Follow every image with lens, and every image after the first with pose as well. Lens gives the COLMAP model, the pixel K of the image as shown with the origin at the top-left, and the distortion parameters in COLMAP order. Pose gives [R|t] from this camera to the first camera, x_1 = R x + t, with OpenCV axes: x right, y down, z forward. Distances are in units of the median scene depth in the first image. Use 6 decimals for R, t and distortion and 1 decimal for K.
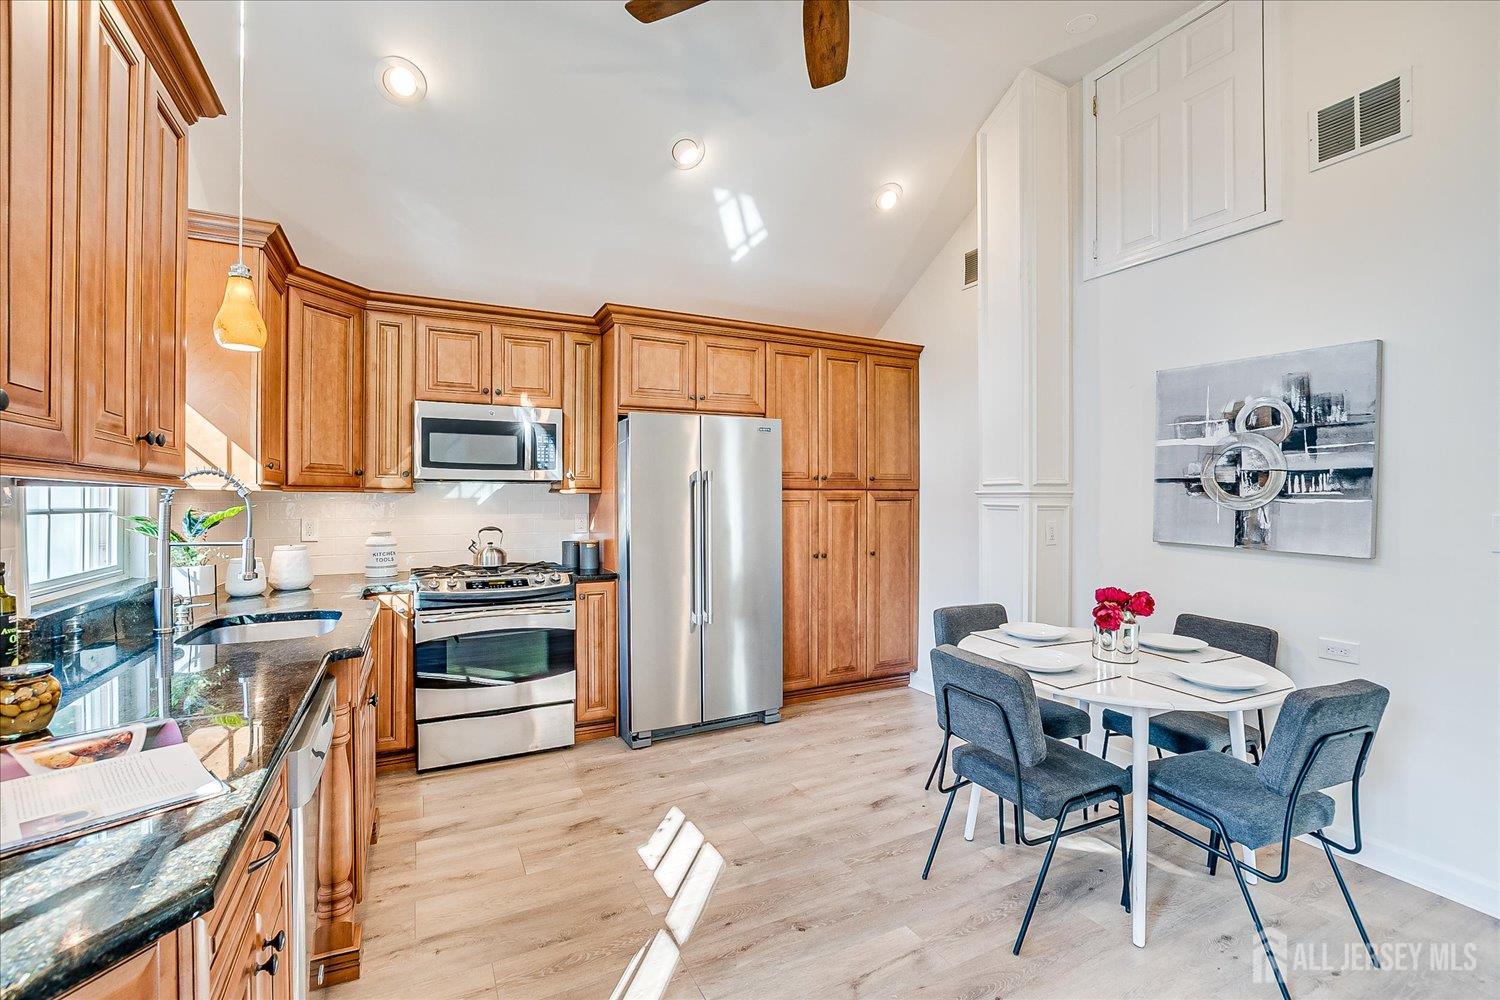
lens RADIAL K [[655.1, 0, 744.1], [0, 655.1, 499.8], [0, 0, 1]] dist [-0.027104, 0.002541]
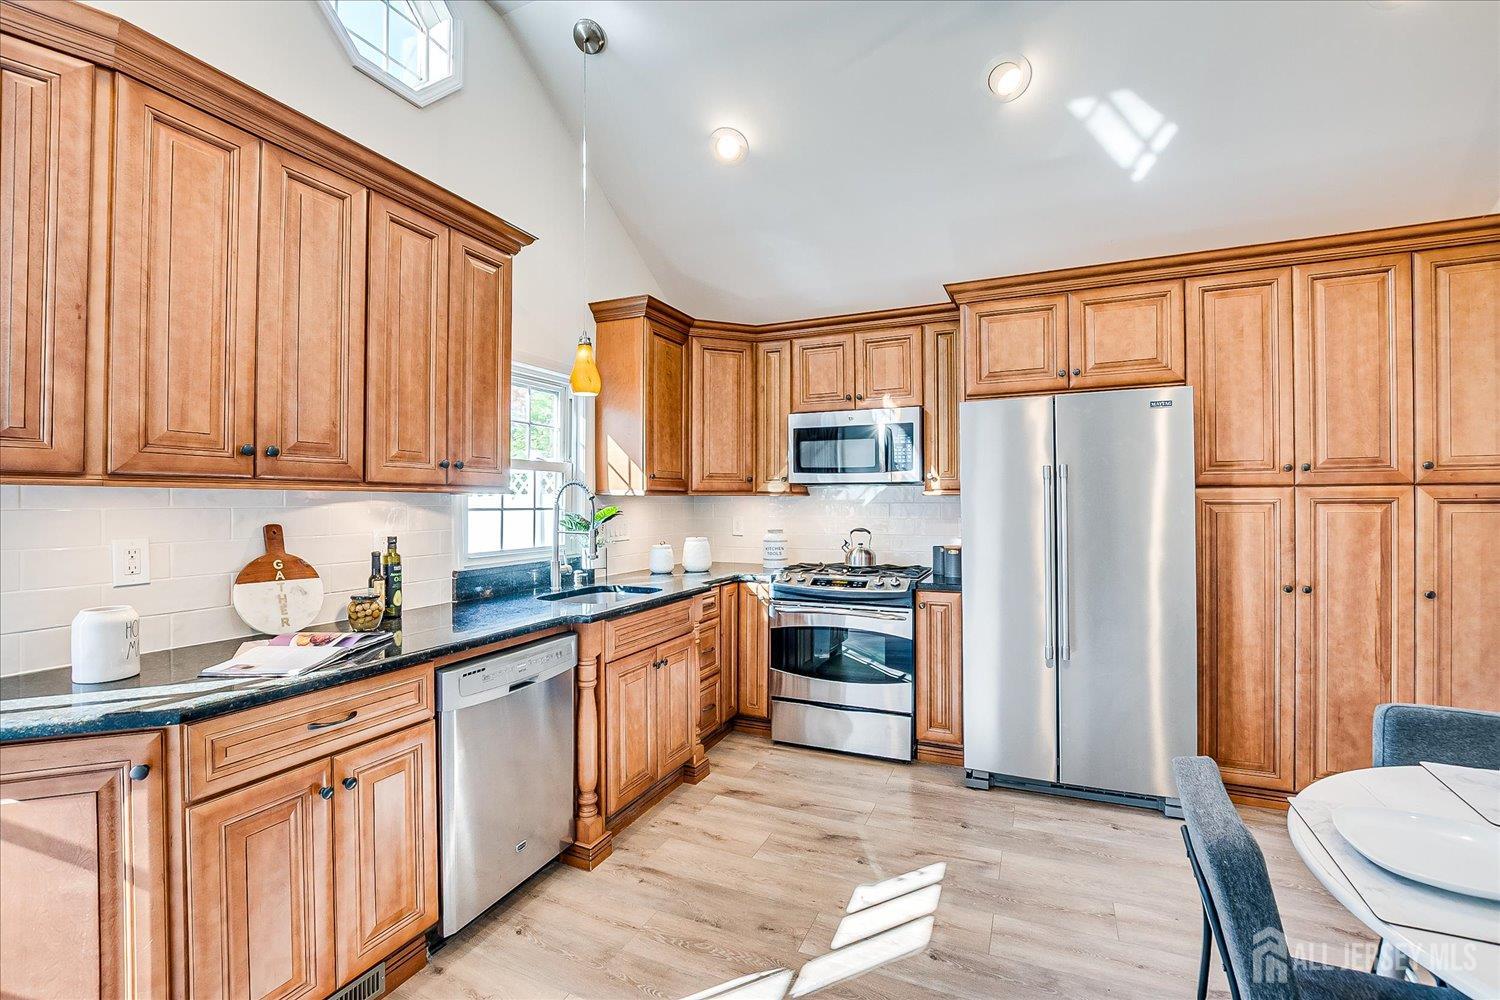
lens RADIAL K [[655.1, 0, 749.4], [0, 655.1, 500.5], [0, 0, 1]] dist [-0.027104, 0.002541]
pose [[0.623173, -0.001821, -0.782082, 0.325220], [0.000596, 0.999998, -0.001854, -0.000547], [0.782084, 0.000689, 0.623172, 0.223984]]
